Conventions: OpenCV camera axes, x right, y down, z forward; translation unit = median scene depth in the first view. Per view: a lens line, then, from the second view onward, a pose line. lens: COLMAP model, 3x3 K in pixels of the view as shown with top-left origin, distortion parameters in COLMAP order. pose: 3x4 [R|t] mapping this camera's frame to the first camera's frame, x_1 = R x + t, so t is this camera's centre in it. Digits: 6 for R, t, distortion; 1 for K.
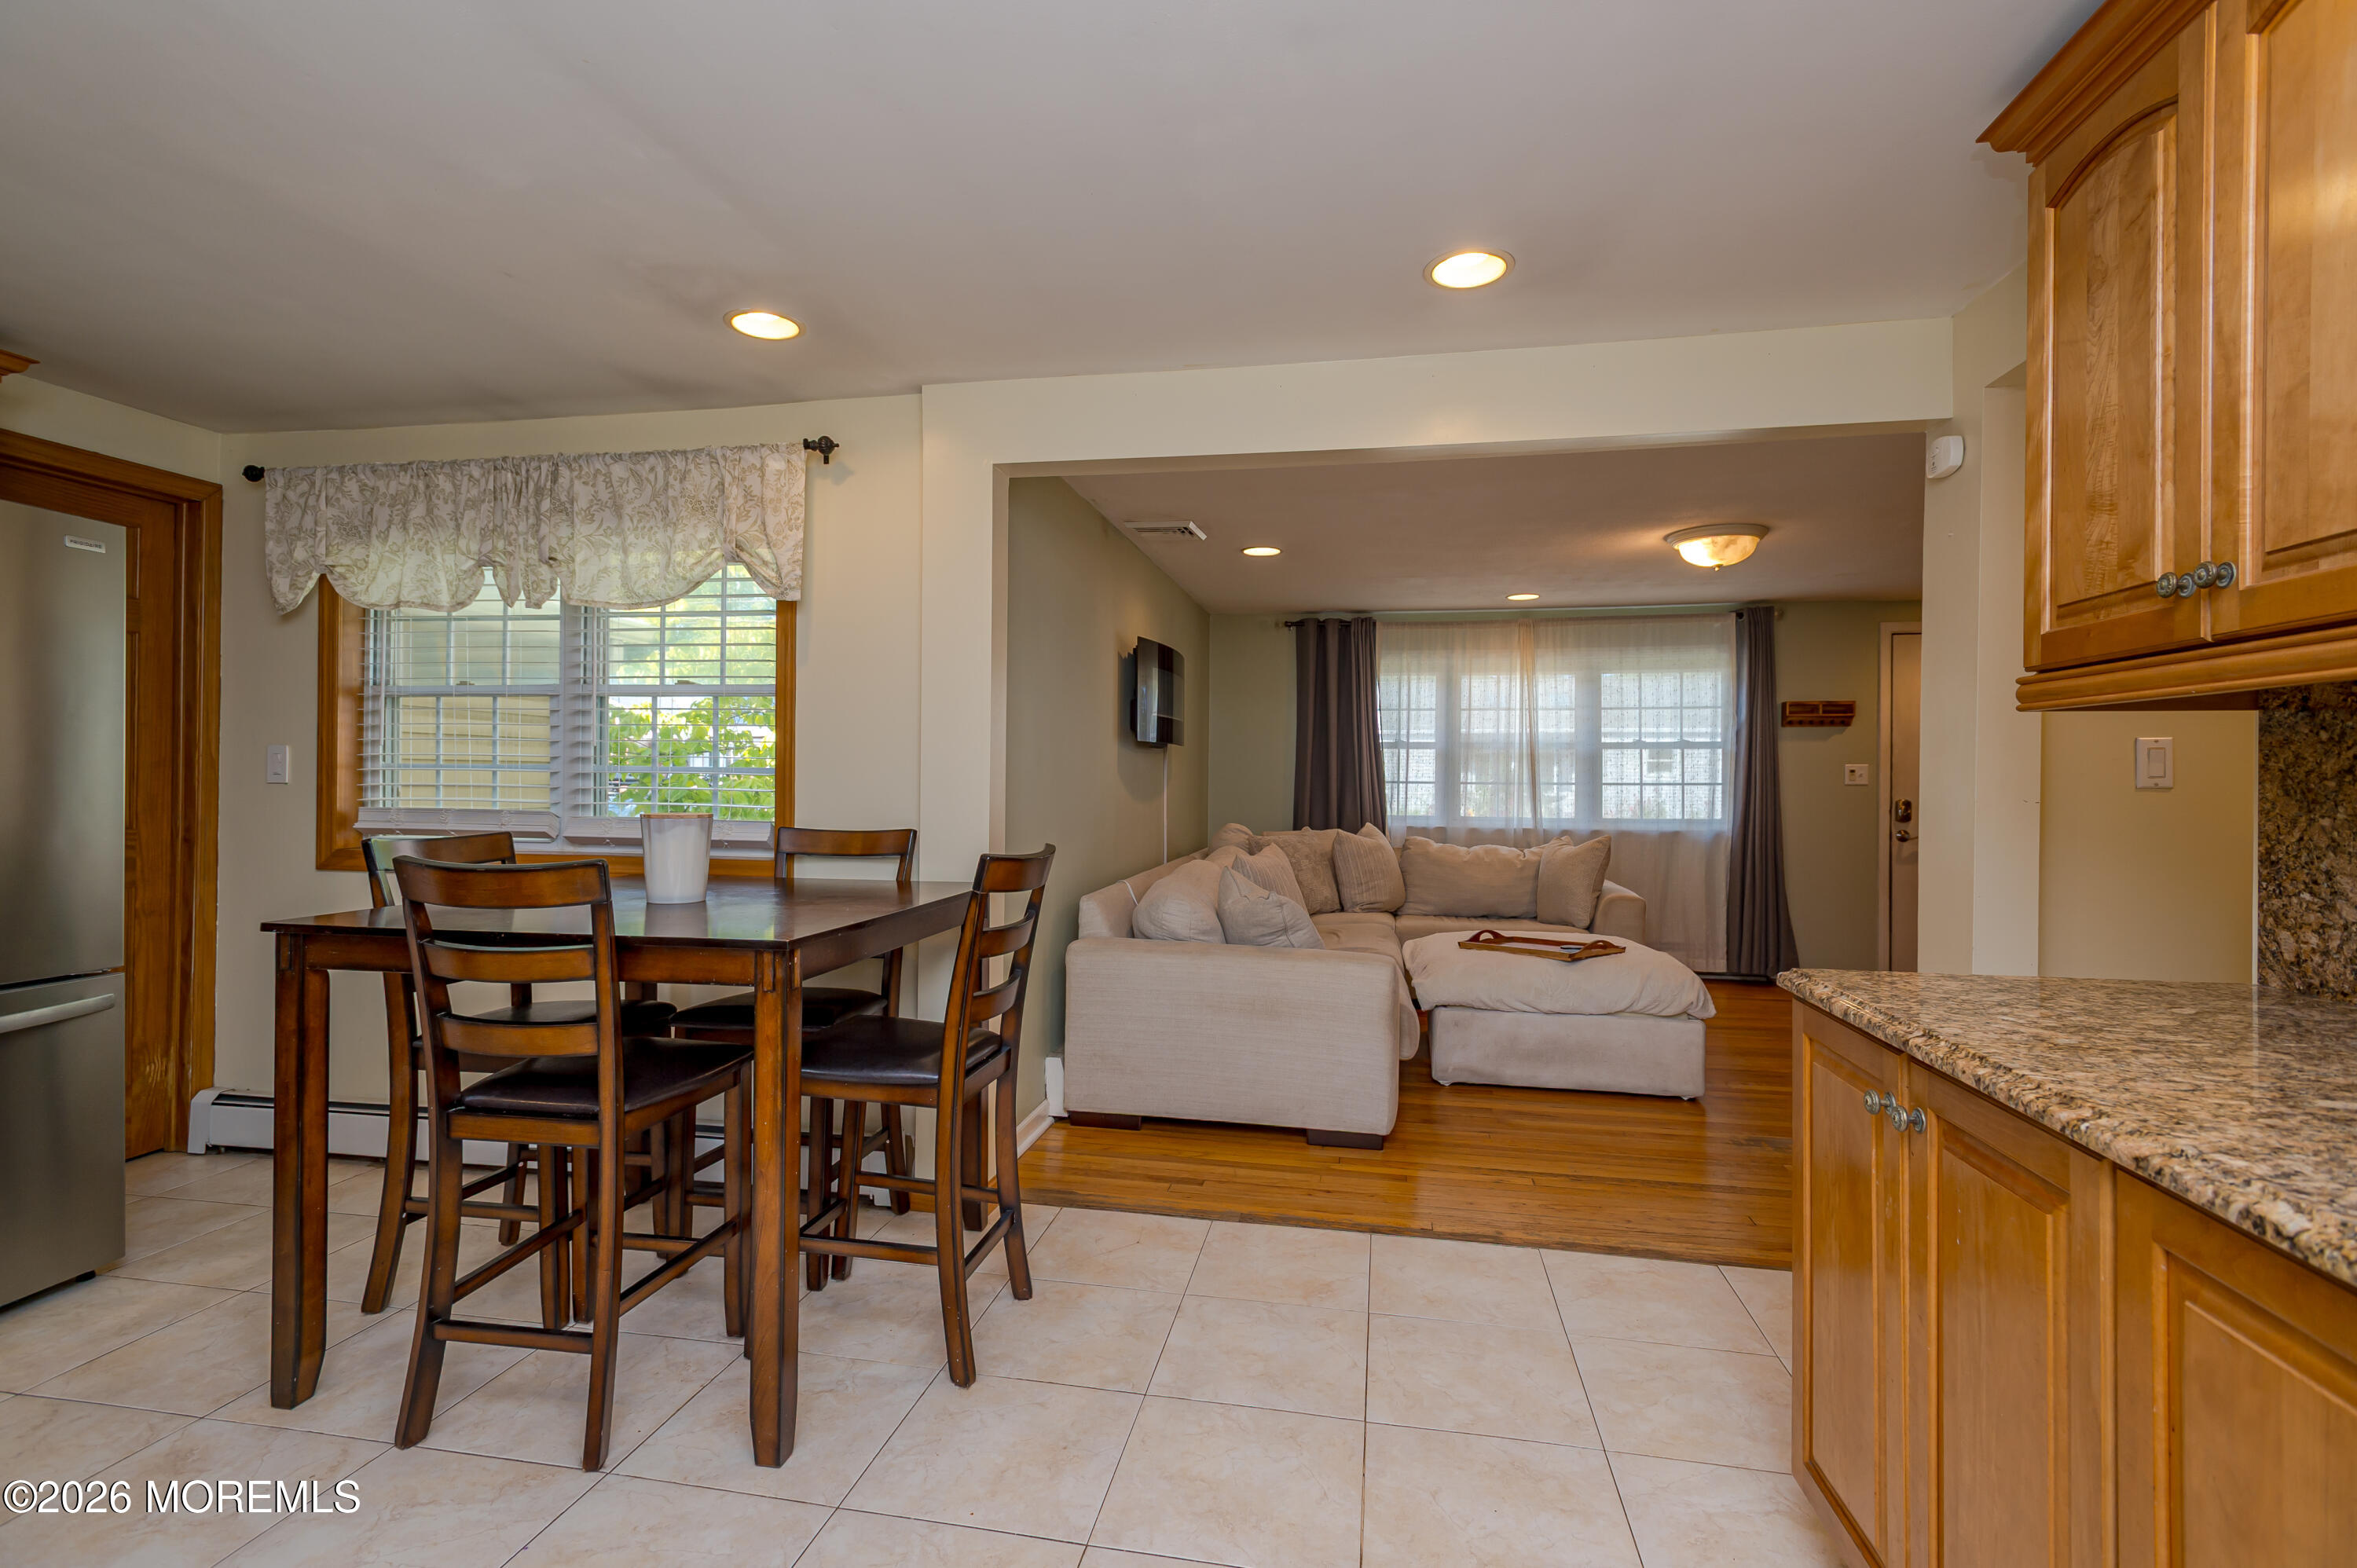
lens RADIAL K [[1100.8, 0, 1177.0], [0, 1100.8, 776.3], [0, 0, 1]] dist [0.022523, -0.004997]
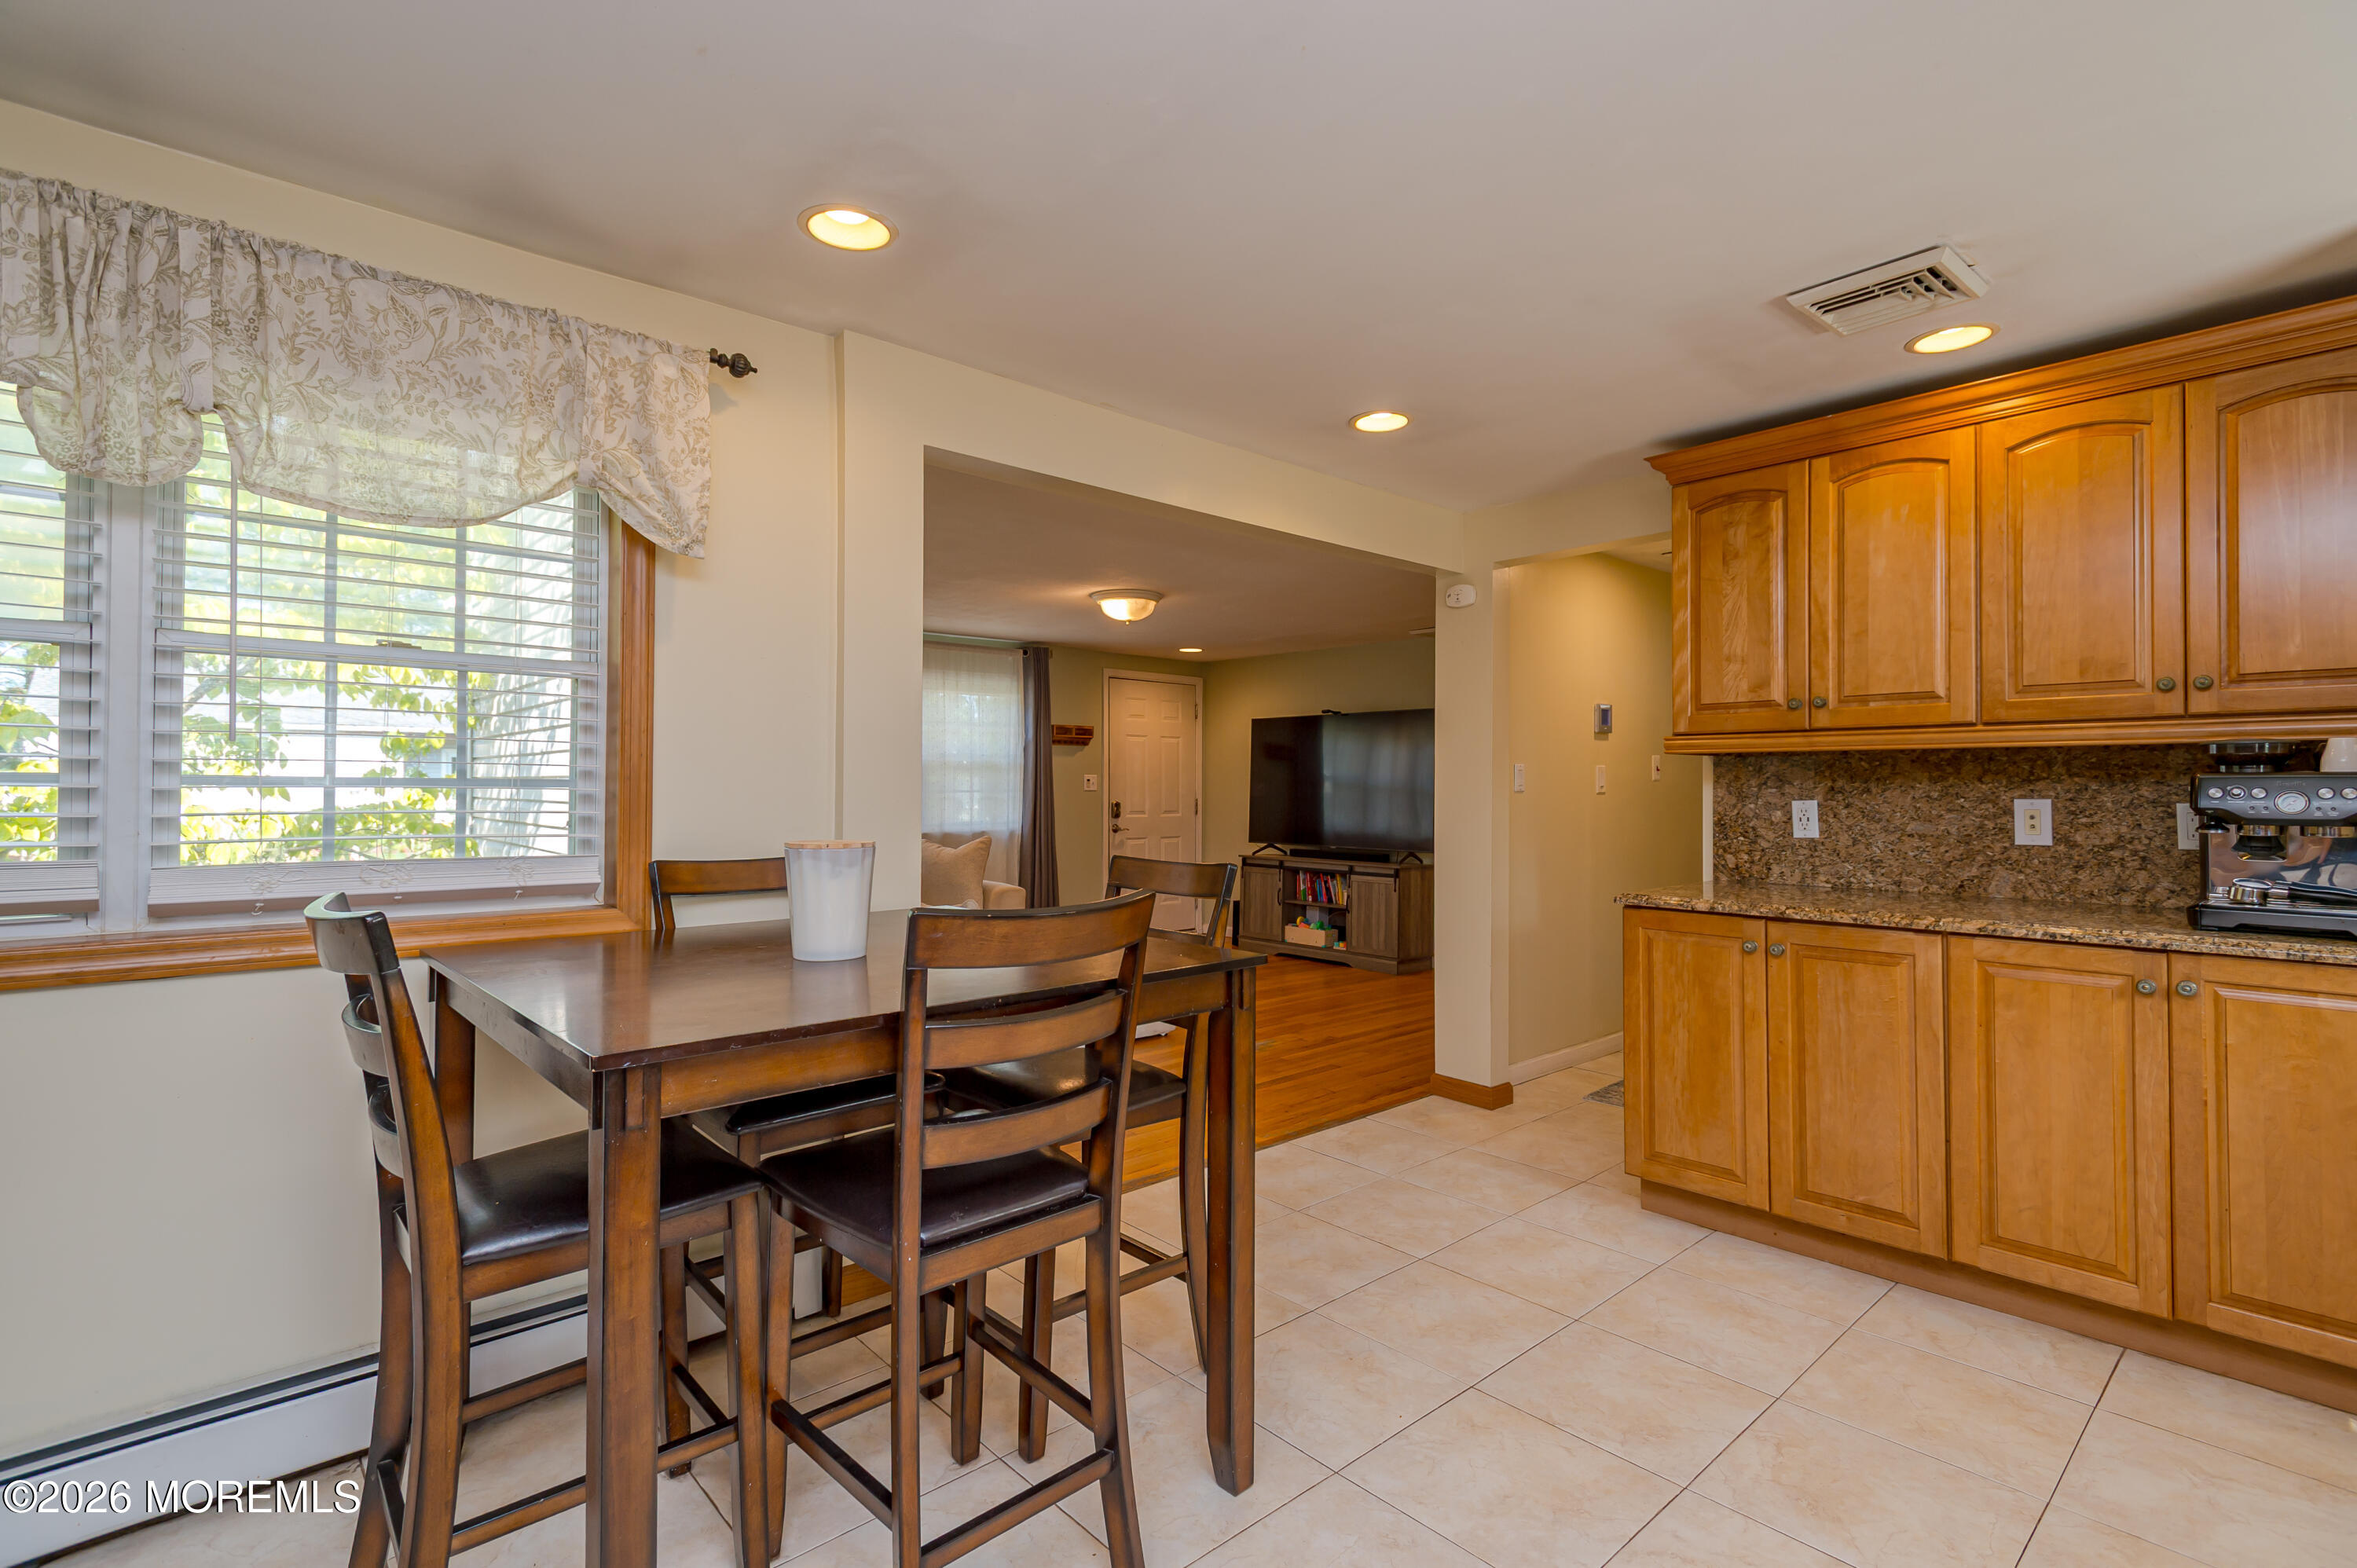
lens RADIAL K [[1100.8, 0, 1185.3], [0, 1100.8, 774.1], [0, 0, 1]] dist [0.022523, -0.004997]
pose [[0.597697, 0.003758, 0.801714, -0.677367], [0.002326, 0.999977, -0.006421, -0.005466], [-0.801719, 0.005703, 0.597674, 0.254446]]
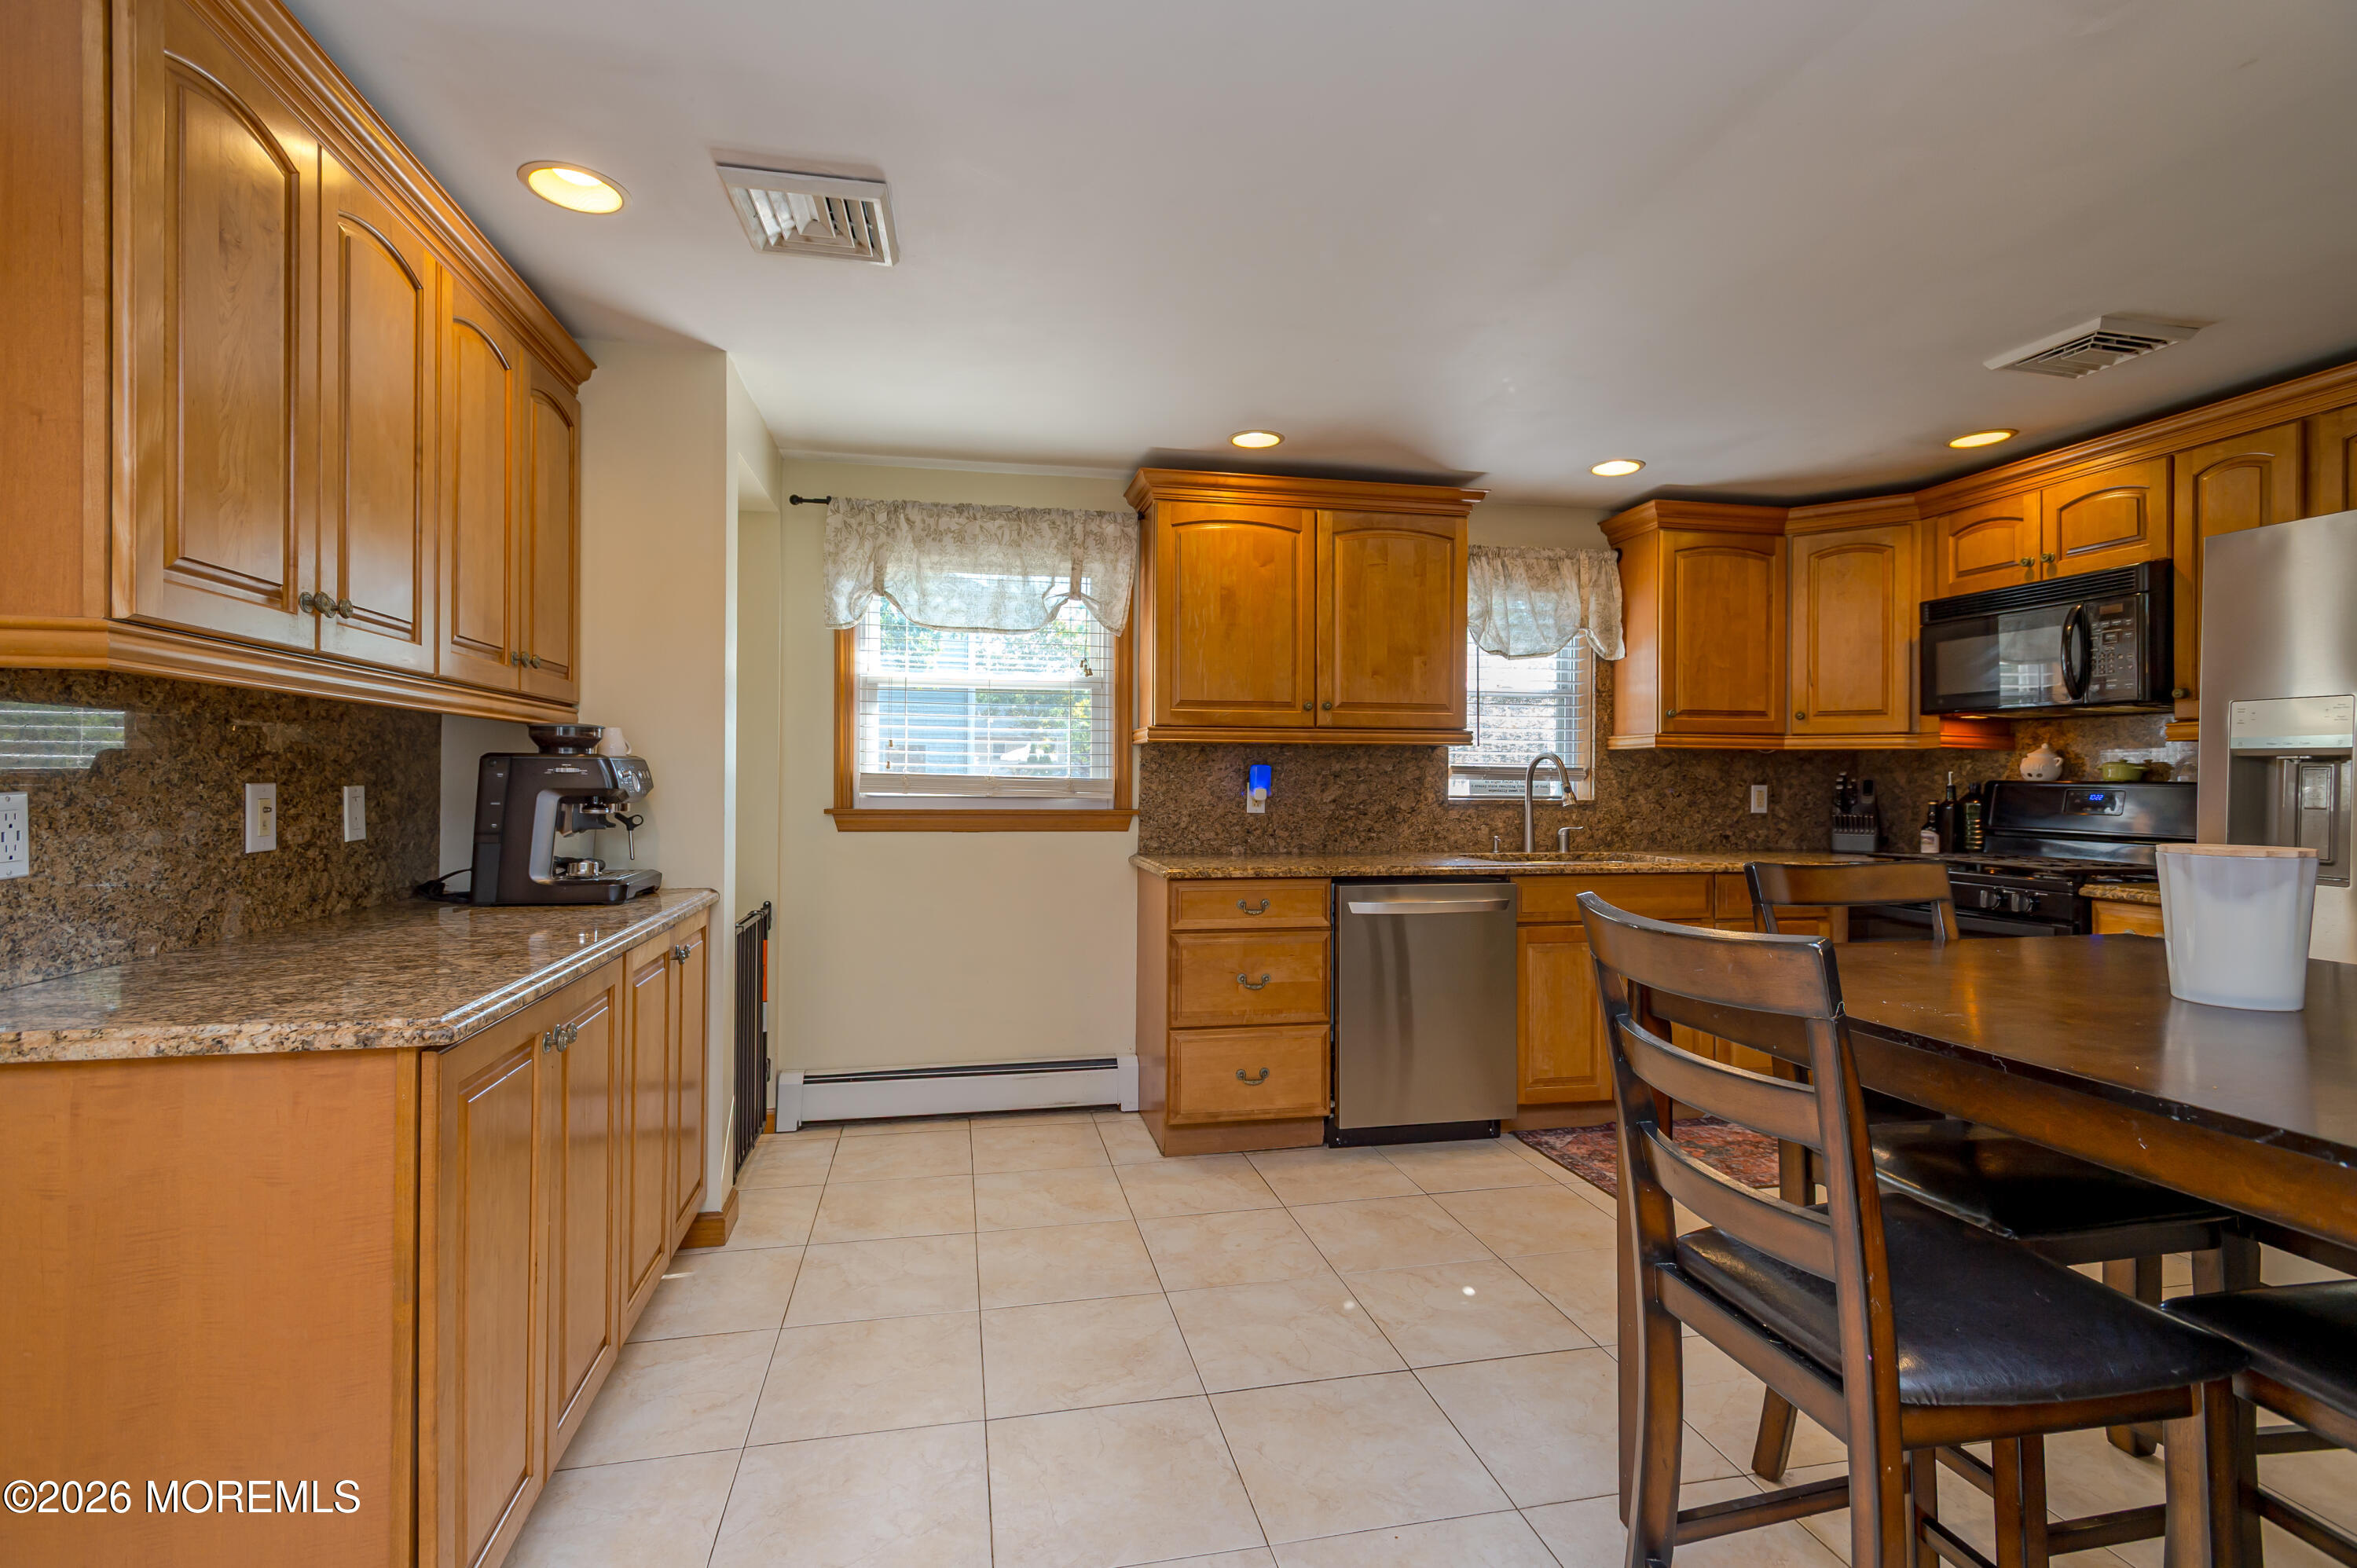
lens RADIAL K [[1100.8, 0, 1170.8], [0, 1100.8, 779.0], [0, 0, 1]] dist [0.022523, -0.004997]
pose [[-0.925285, -0.010609, -0.379123, 0.200351], [-0.010866, 0.999940, -0.001463, 0.003647], [0.379116, 0.002766, -0.925345, 0.973826]]
